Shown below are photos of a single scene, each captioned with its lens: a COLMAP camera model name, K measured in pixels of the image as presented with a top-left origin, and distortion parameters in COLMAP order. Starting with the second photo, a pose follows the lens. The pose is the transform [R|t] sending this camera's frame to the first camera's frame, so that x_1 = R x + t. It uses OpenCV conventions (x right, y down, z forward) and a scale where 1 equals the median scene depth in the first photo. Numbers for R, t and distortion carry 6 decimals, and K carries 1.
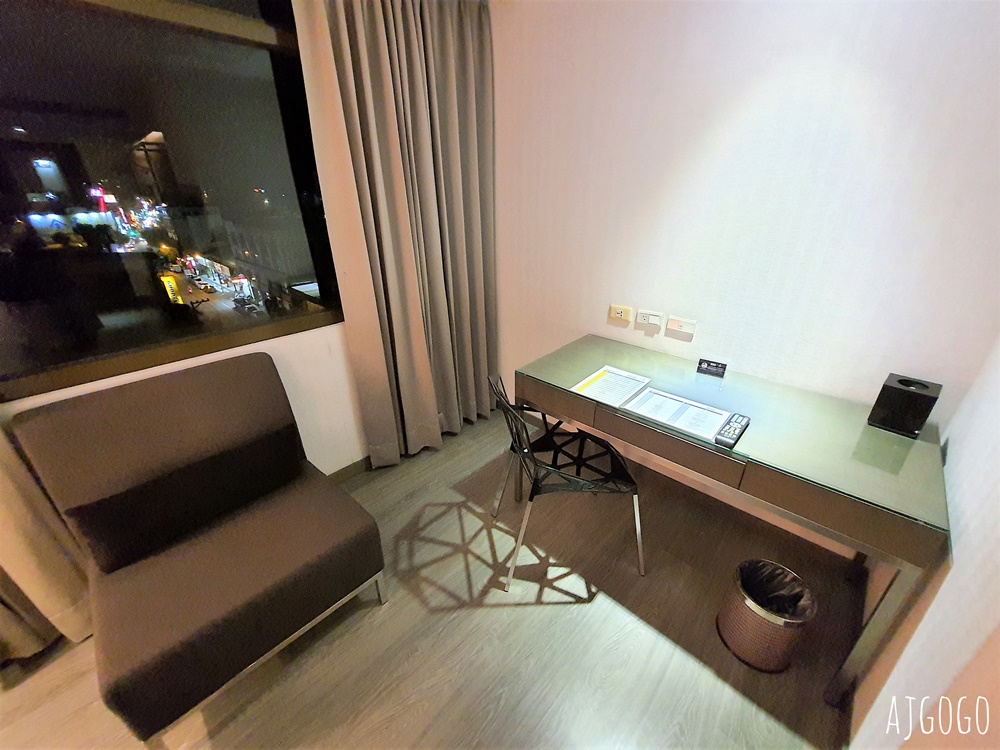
lens RADIAL K [[389.9, 0, 520.7], [0, 389.9, 374.7], [0, 0, 1]] dist [-0.000151, 0.000082]
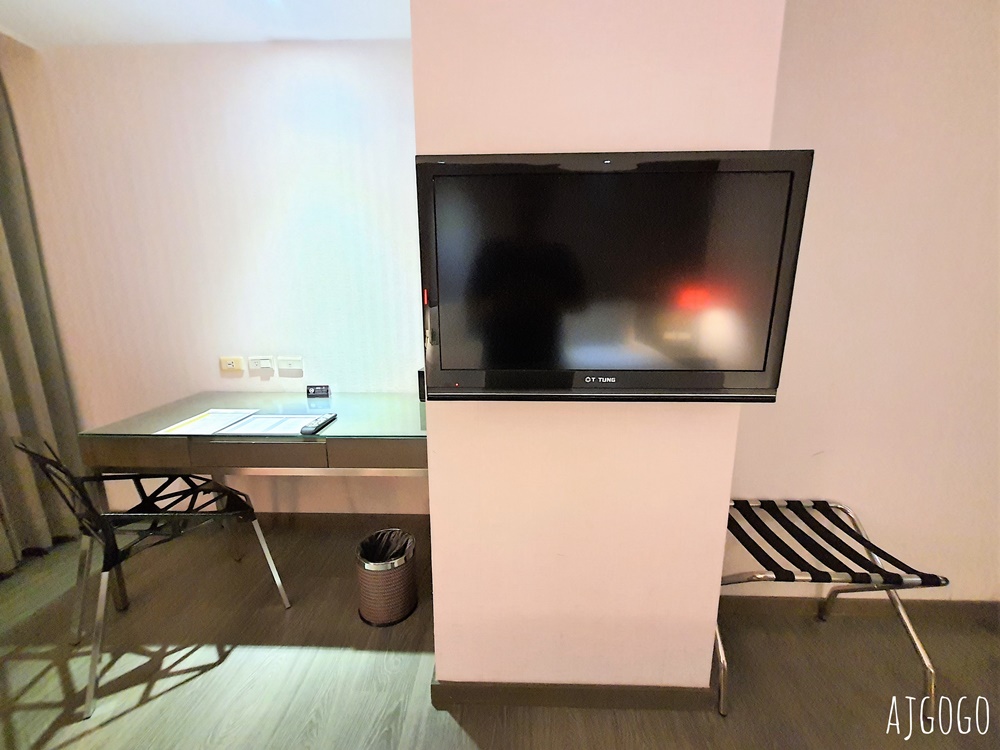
lens RADIAL K [[396.7, 0, 500.0], [0, 396.7, 375.0], [0, 0, 1]] dist [-0.000901, 0.002740]
pose [[0.765762, -0.125964, 0.630668, 0.158886], [0.267878, 0.953988, -0.134719, 0.227100], [-0.584680, 0.272104, 0.764270, -0.215244]]
